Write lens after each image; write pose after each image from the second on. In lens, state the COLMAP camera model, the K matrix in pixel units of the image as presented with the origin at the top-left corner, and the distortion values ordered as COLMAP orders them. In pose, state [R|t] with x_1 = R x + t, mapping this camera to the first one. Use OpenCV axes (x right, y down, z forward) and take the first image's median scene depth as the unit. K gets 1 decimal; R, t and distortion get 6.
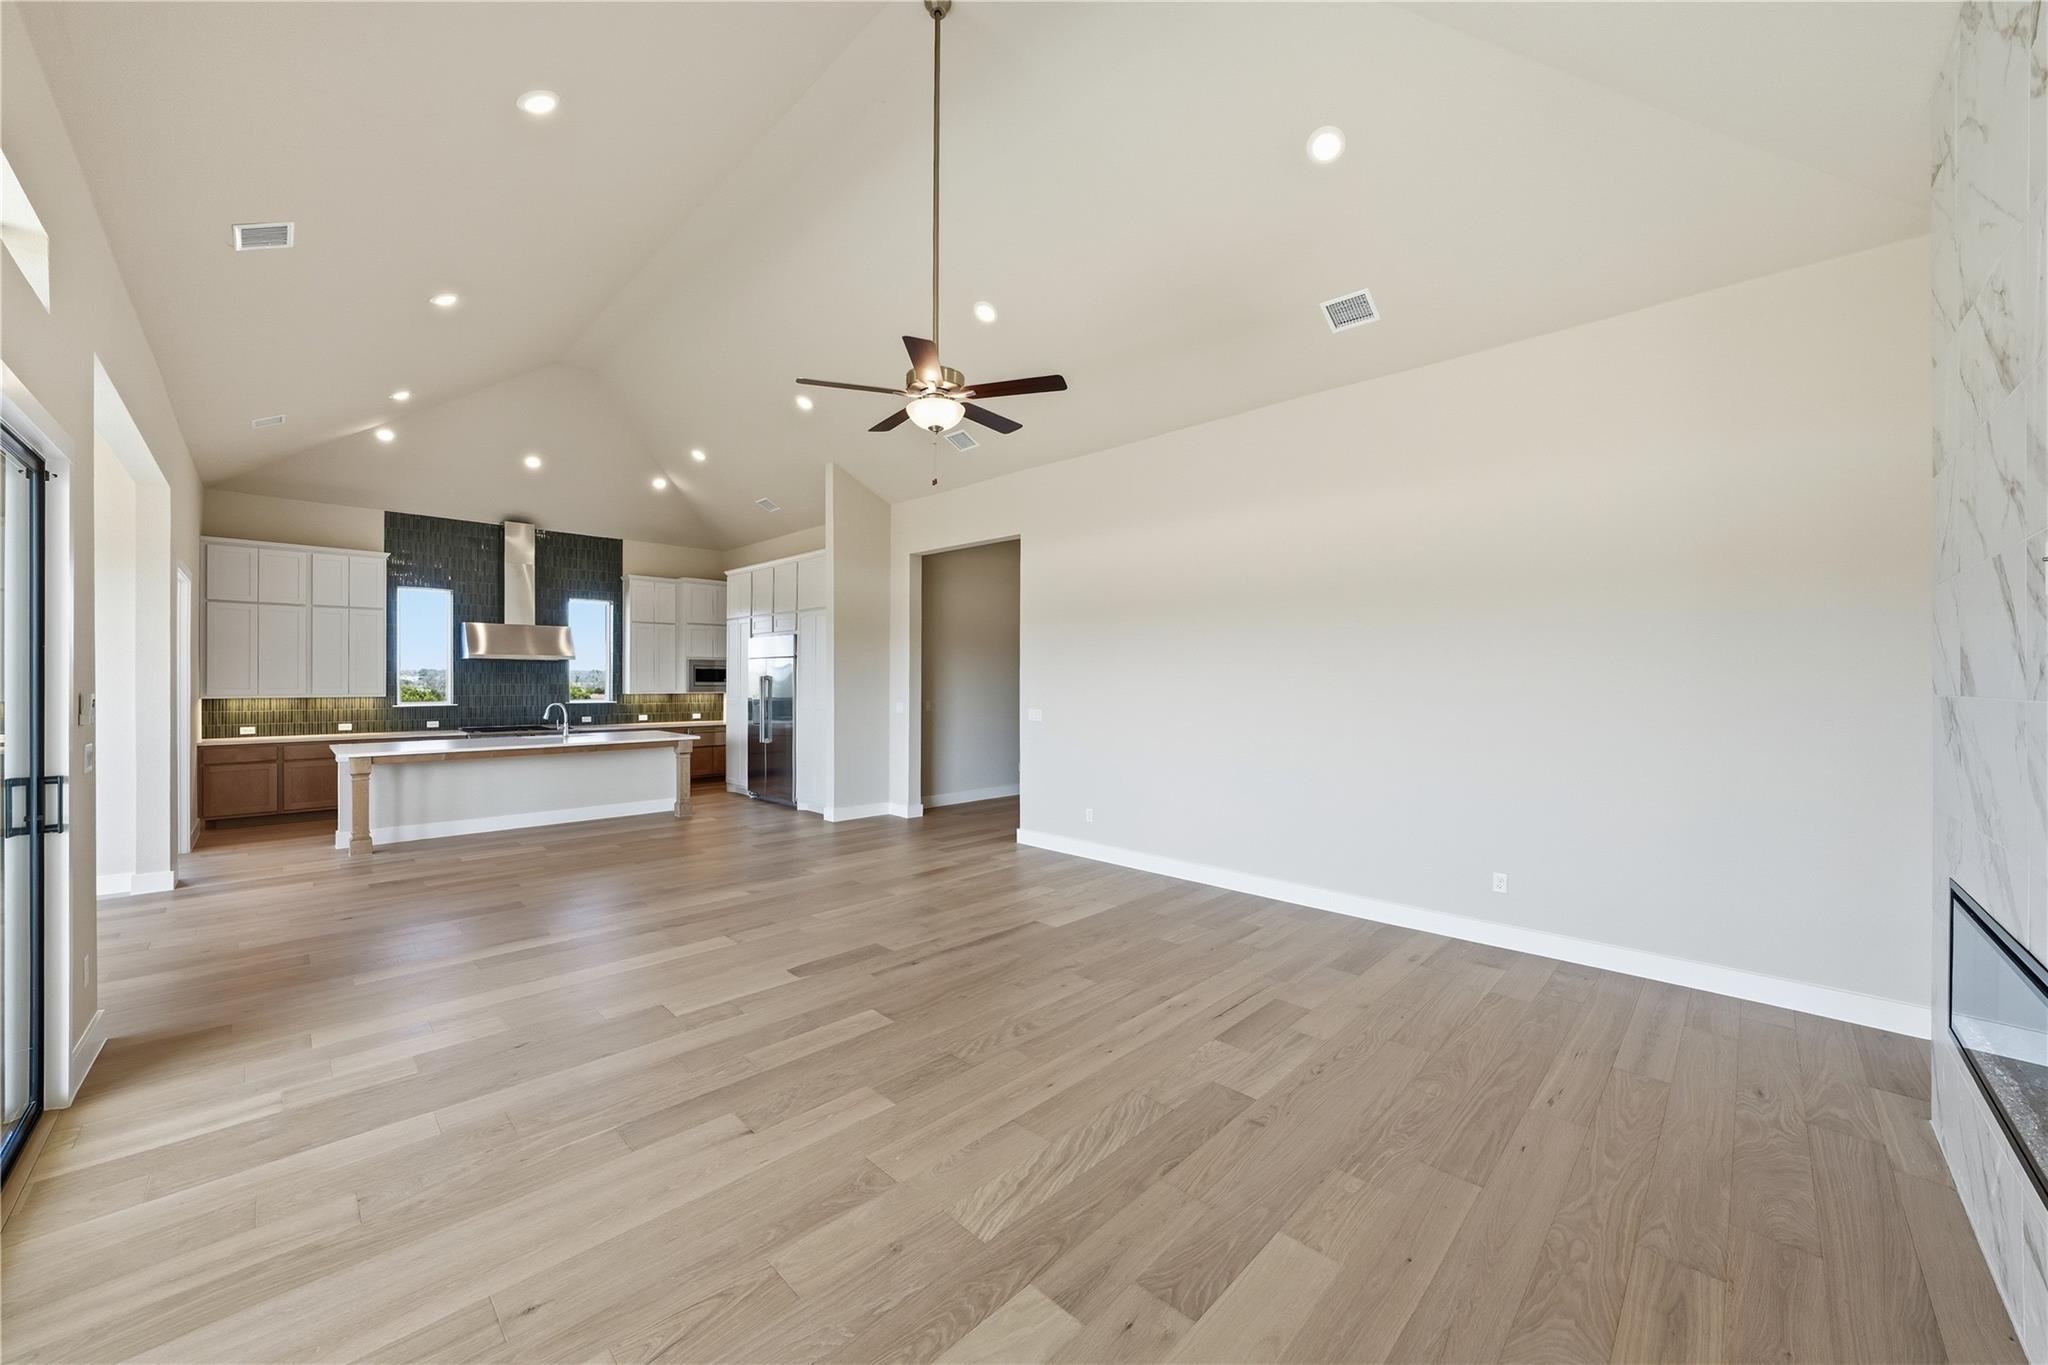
lens RADIAL K [[739.4, 0, 1012.4], [0, 739.4, 681.3], [0, 0, 1]] dist [-0.014360, 0.000179]
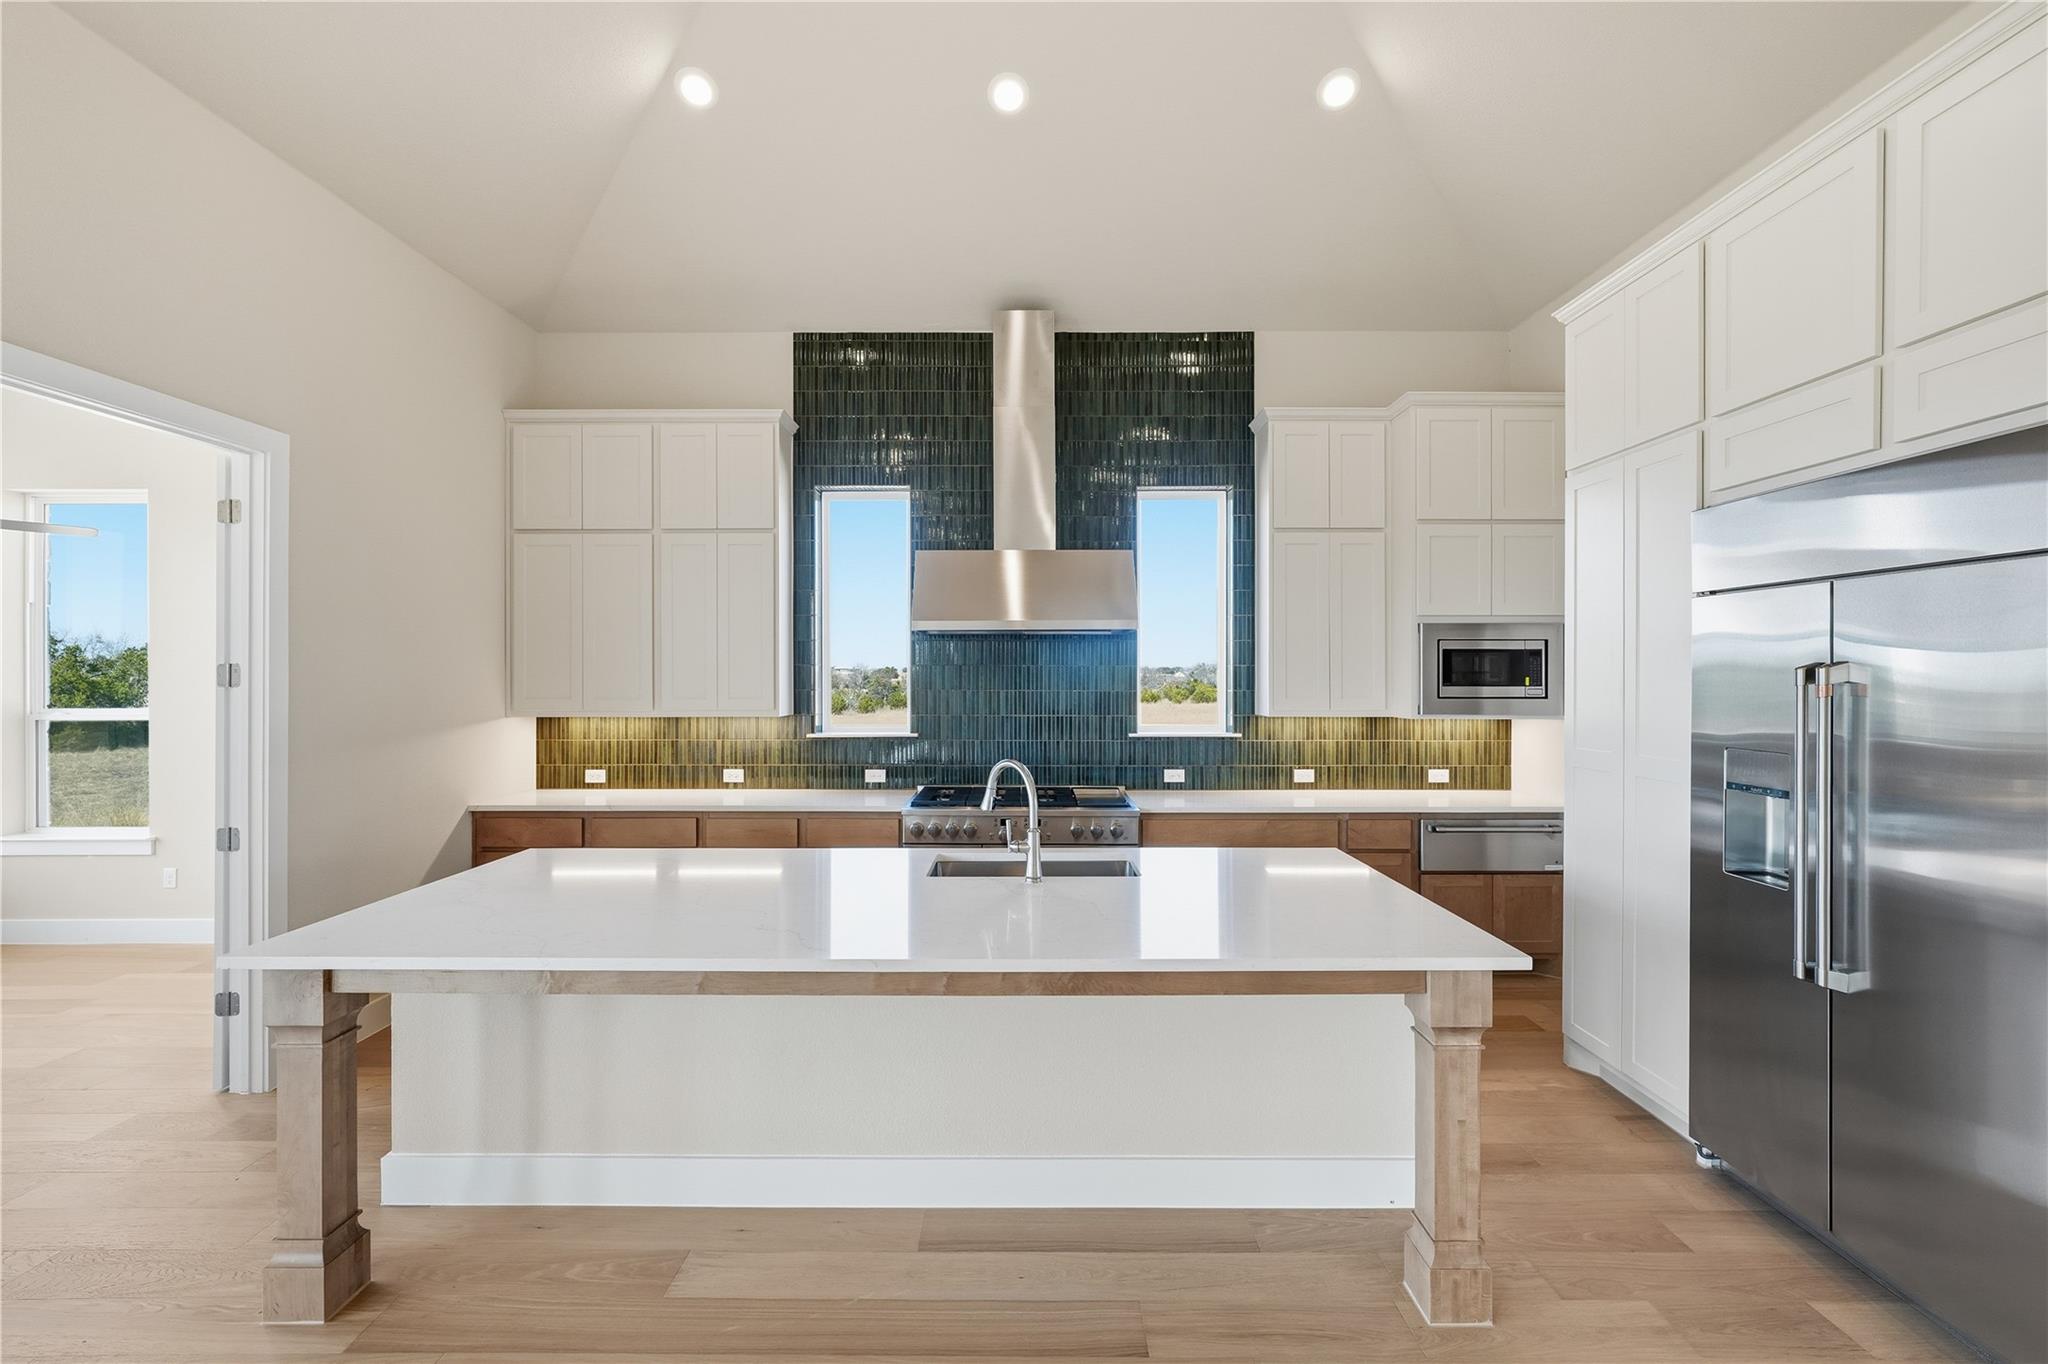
lens RADIAL K [[897.2, 0, 1024.0], [0, 897.2, 682.0], [0, 0, 1]] dist [0.000473, -0.000103]
pose [[0.702821, 0.002629, -0.711362, -0.297542], [-0.000836, 0.999996, 0.002870, -0.002861], [0.711366, -0.001423, 0.702820, 0.623740]]
